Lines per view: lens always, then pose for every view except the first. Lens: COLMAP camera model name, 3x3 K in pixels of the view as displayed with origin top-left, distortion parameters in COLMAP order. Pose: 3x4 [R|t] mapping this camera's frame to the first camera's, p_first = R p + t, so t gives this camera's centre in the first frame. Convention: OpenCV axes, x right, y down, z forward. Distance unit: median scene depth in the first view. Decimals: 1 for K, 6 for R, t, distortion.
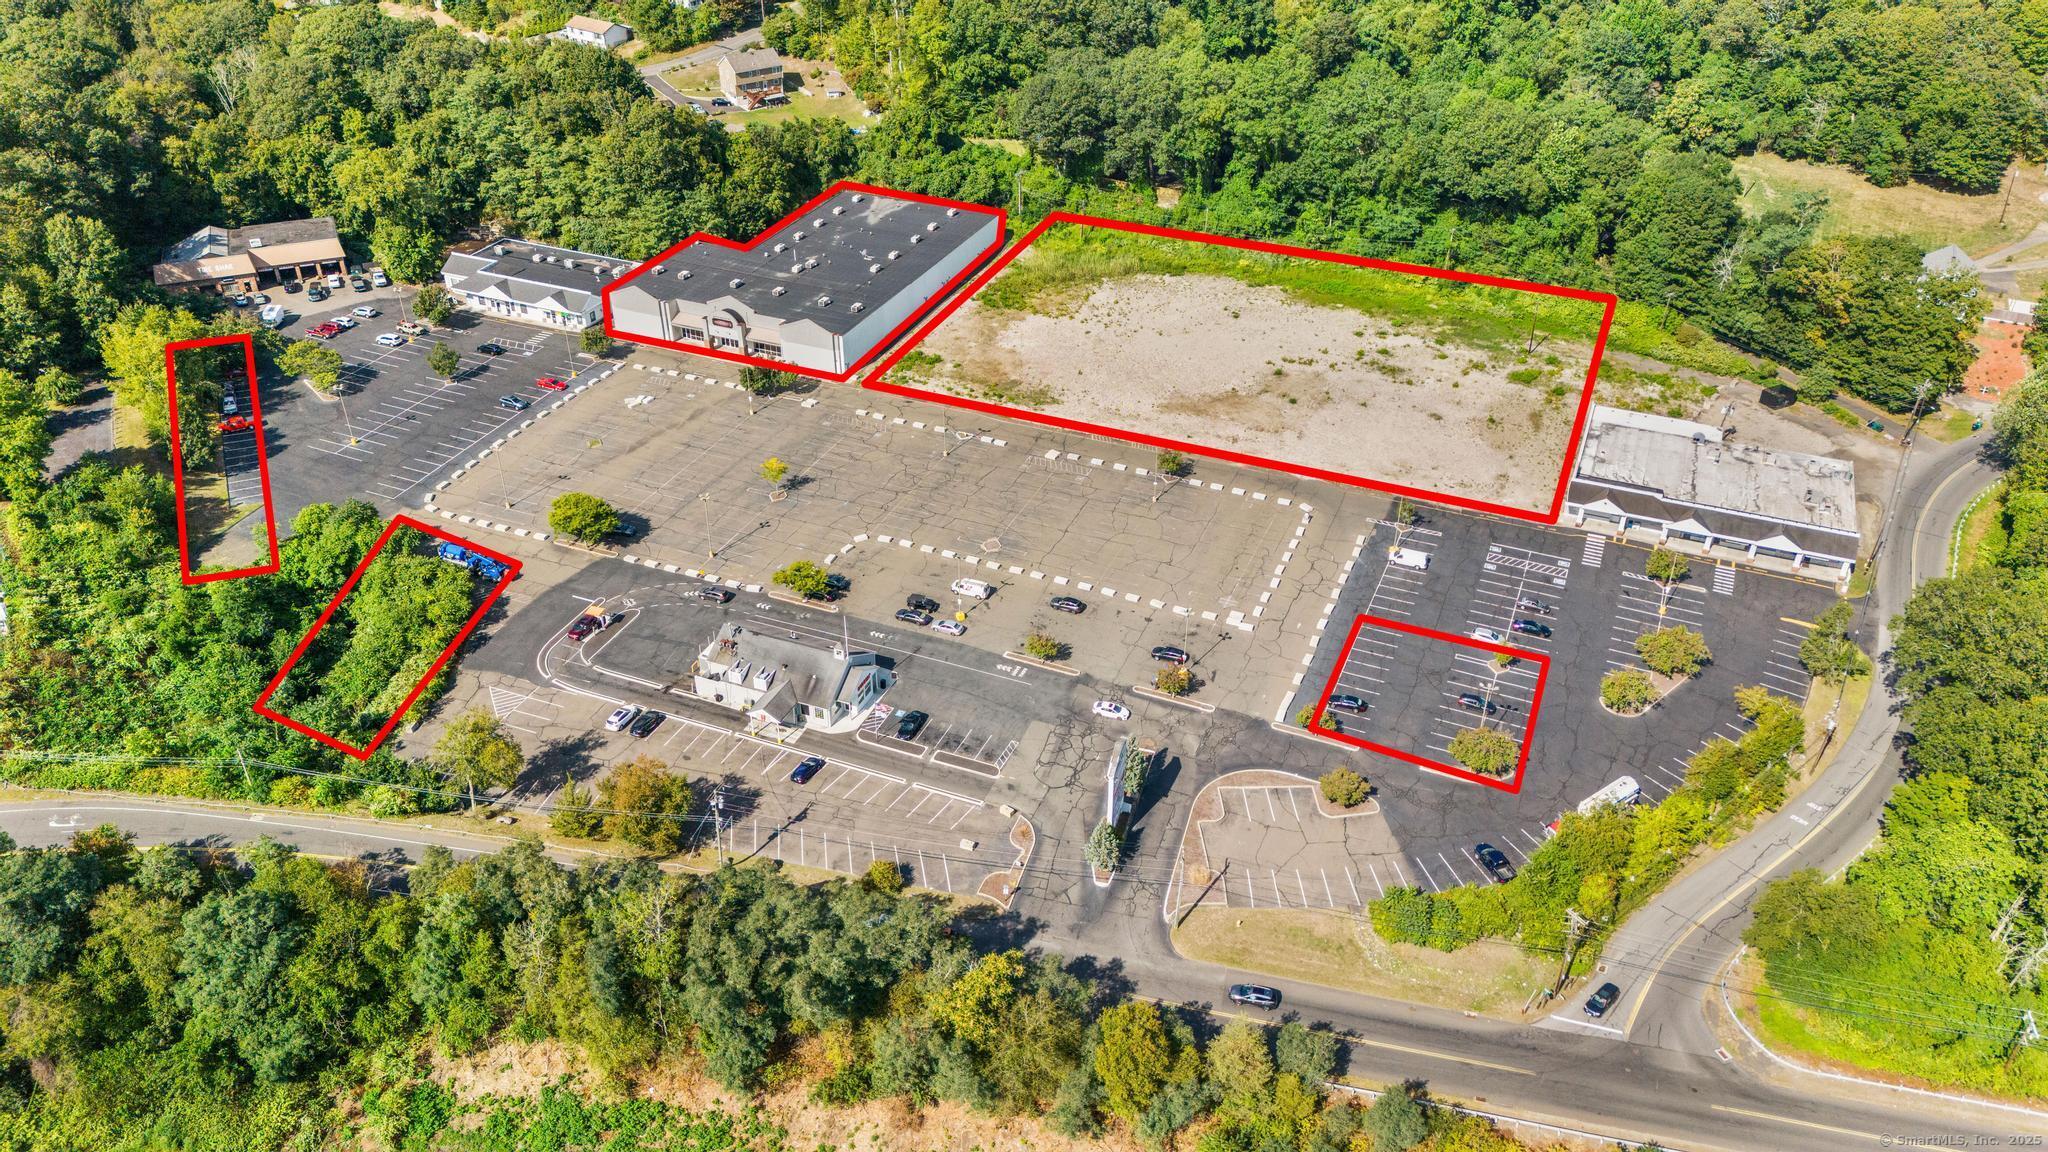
lens RADIAL K [[1495.5, 0, 1027.6], [0, 1495.5, 577.6], [0, 0, 1]] dist [0.074691, -0.070659]
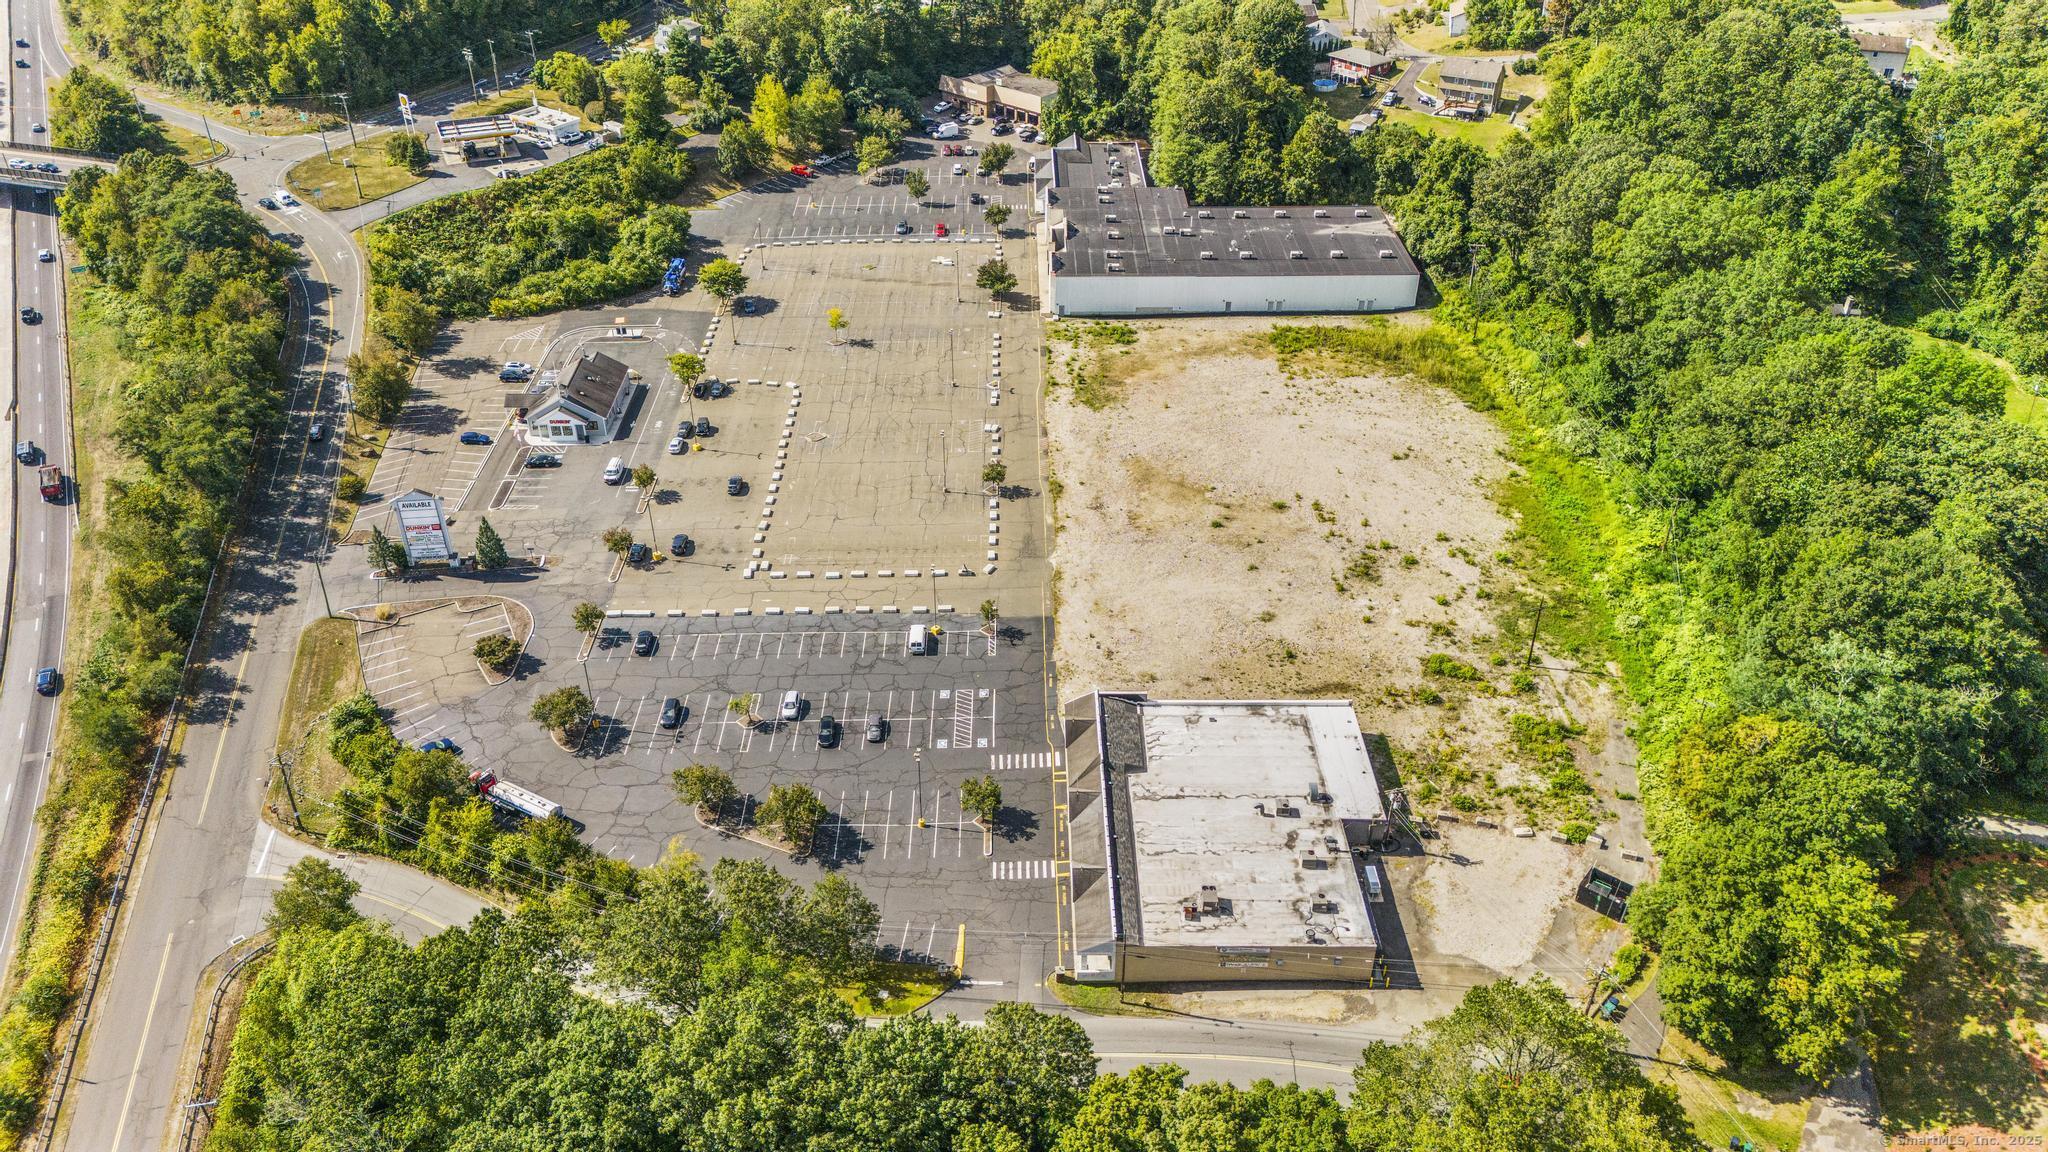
lens RADIAL K [[1495.5, 0, 1026.2], [0, 1495.5, 582.2], [0, 0, 1]] dist [0.074691, -0.070659]
pose [[0.401981, 0.507297, -0.762274, 0.699058], [-0.502244, 0.818245, 0.279690, -0.239915], [0.765612, 0.270418, 0.583706, 0.374716]]
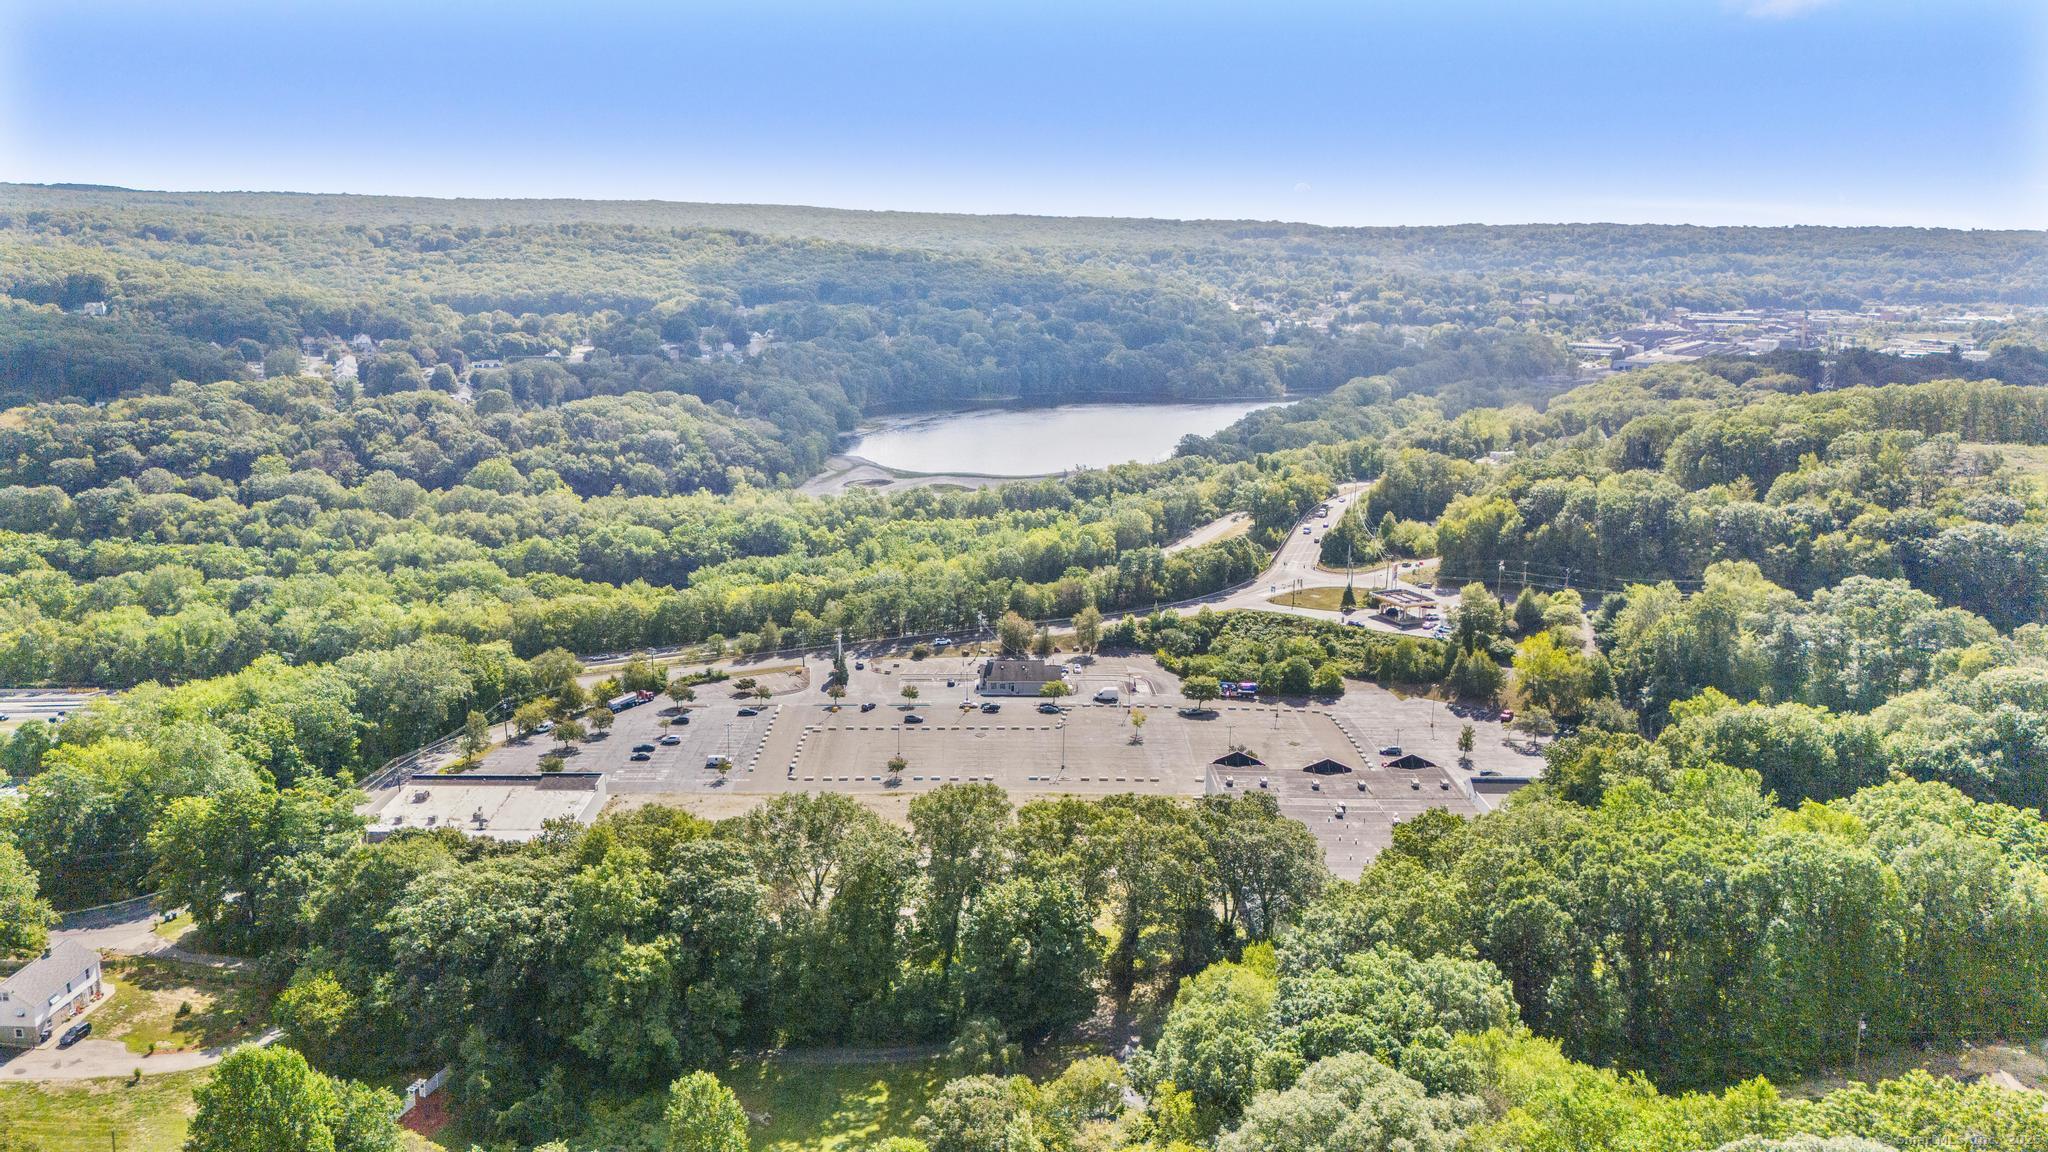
lens RADIAL K [[1495.5, 0, 1020.8], [0, 1495.5, 591.3], [0, 0, 1]] dist [0.074691, -0.070659]
pose [[-0.911612, 0.082254, -0.402738, 0.420347], [-0.239319, 0.690387, 0.682710, -0.909571], [0.334201, 0.718749, -0.609680, 1.395740]]
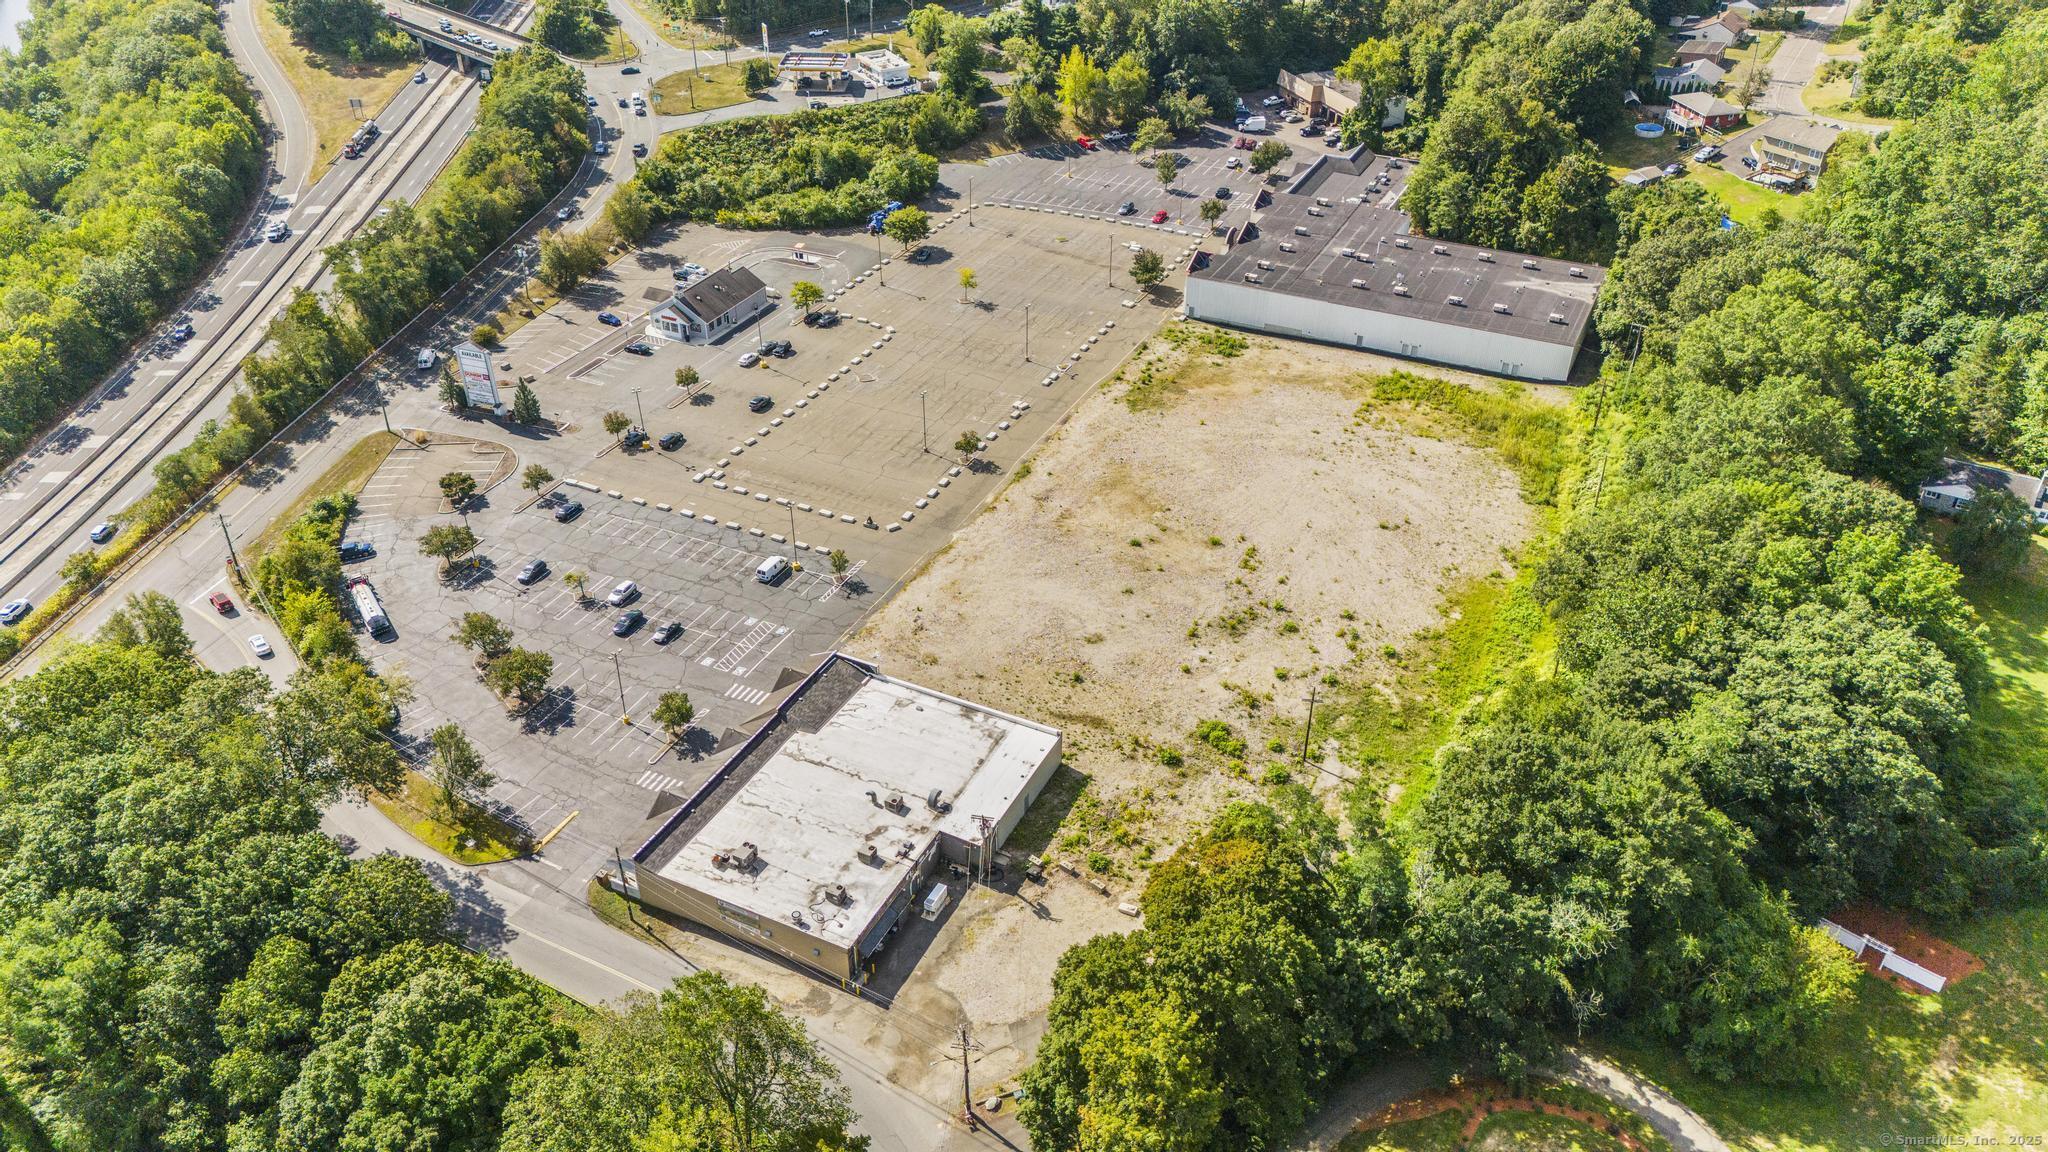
lens RADIAL K [[1495.5, 0, 1025.2], [0, 1495.5, 586.8], [0, 0, 1]] dist [0.074691, -0.070659]
pose [[-0.053153, 0.561818, -0.825551, 0.763306], [-0.548331, 0.674512, 0.494335, -0.415006], [0.834570, 0.478951, 0.272210, 0.644595]]
